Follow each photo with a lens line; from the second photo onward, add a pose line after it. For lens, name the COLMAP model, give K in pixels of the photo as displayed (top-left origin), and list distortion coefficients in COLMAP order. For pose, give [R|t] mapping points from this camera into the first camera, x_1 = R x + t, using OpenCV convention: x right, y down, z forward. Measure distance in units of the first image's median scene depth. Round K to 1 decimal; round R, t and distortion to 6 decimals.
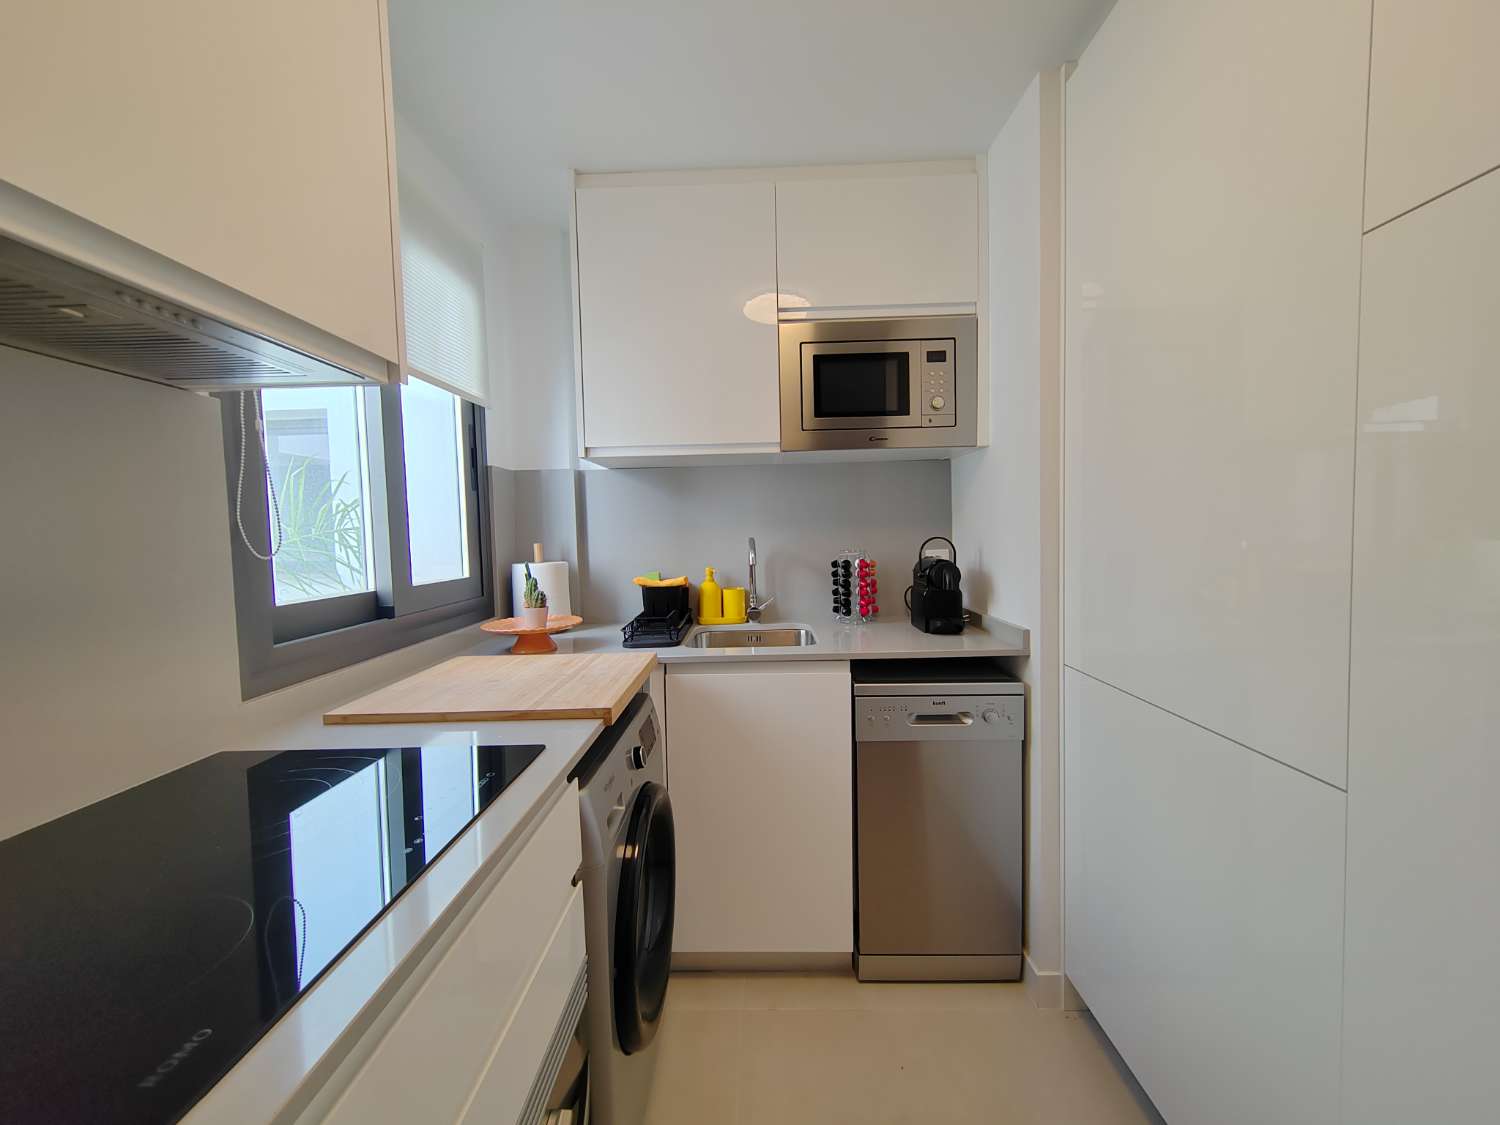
lens RADIAL K [[572.5, 0, 753.9], [0, 572.5, 560.1], [0, 0, 1]] dist [0.003235, 0.000542]
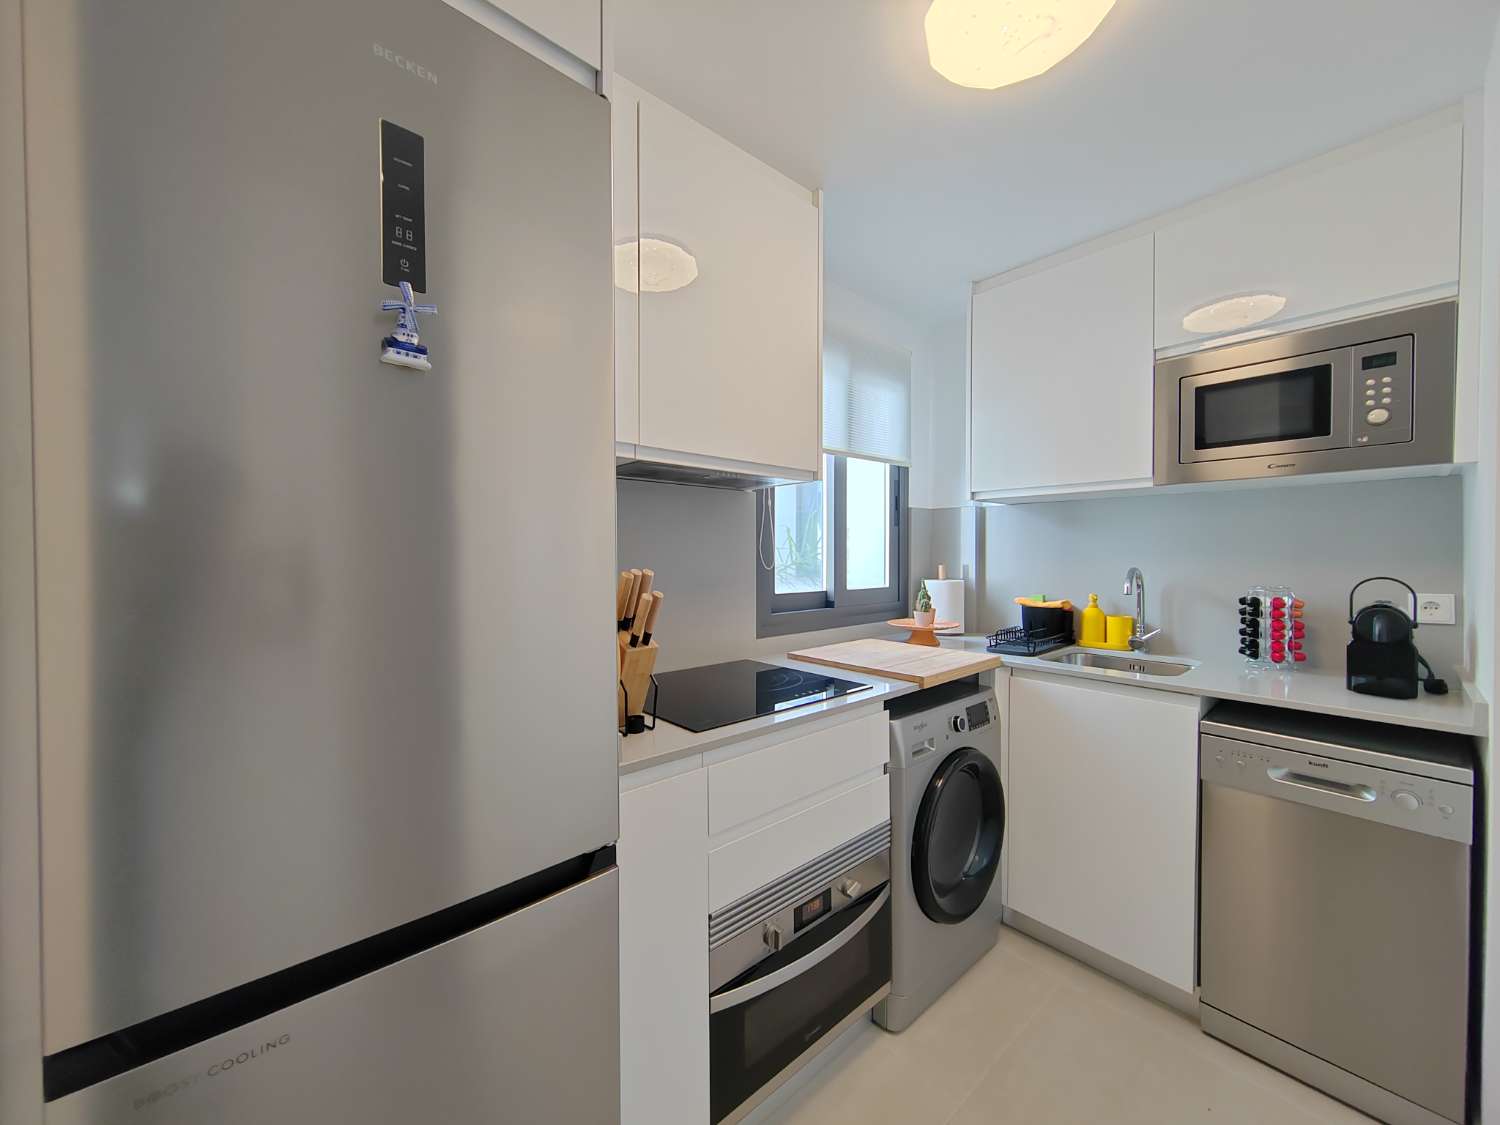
lens RADIAL K [[572.5, 0, 753.9], [0, 572.5, 560.1], [0, 0, 1]] dist [0.003235, 0.000542]
pose [[0.679650, 0.033674, -0.732763, 0.319664], [-0.055194, 0.998462, -0.005309, -0.011148], [0.731457, 0.044053, 0.680463, -0.221340]]
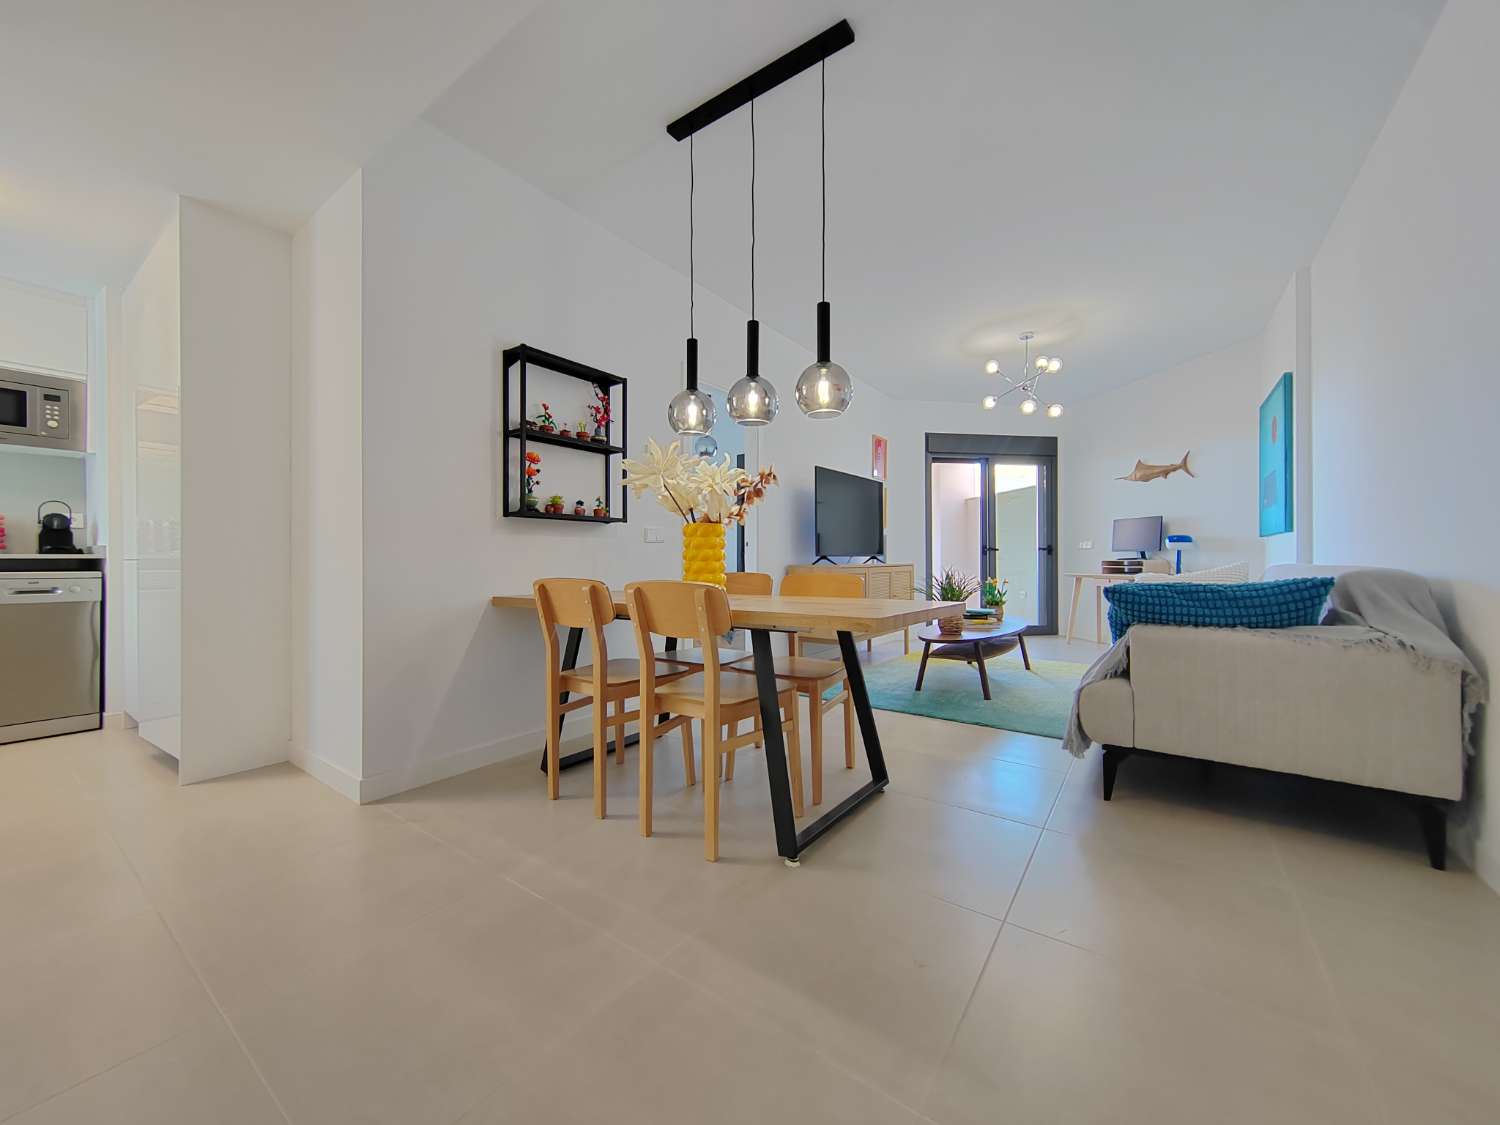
lens RADIAL K [[572.5, 0, 753.9], [0, 572.5, 560.1], [0, 0, 1]] dist [0.003235, 0.000542]
pose [[0.553523, 0.023844, 0.832492, 0.048220], [0.029471, 0.998403, -0.048191, 0.290109], [-0.832312, 0.051209, 0.551937, -1.737965]]
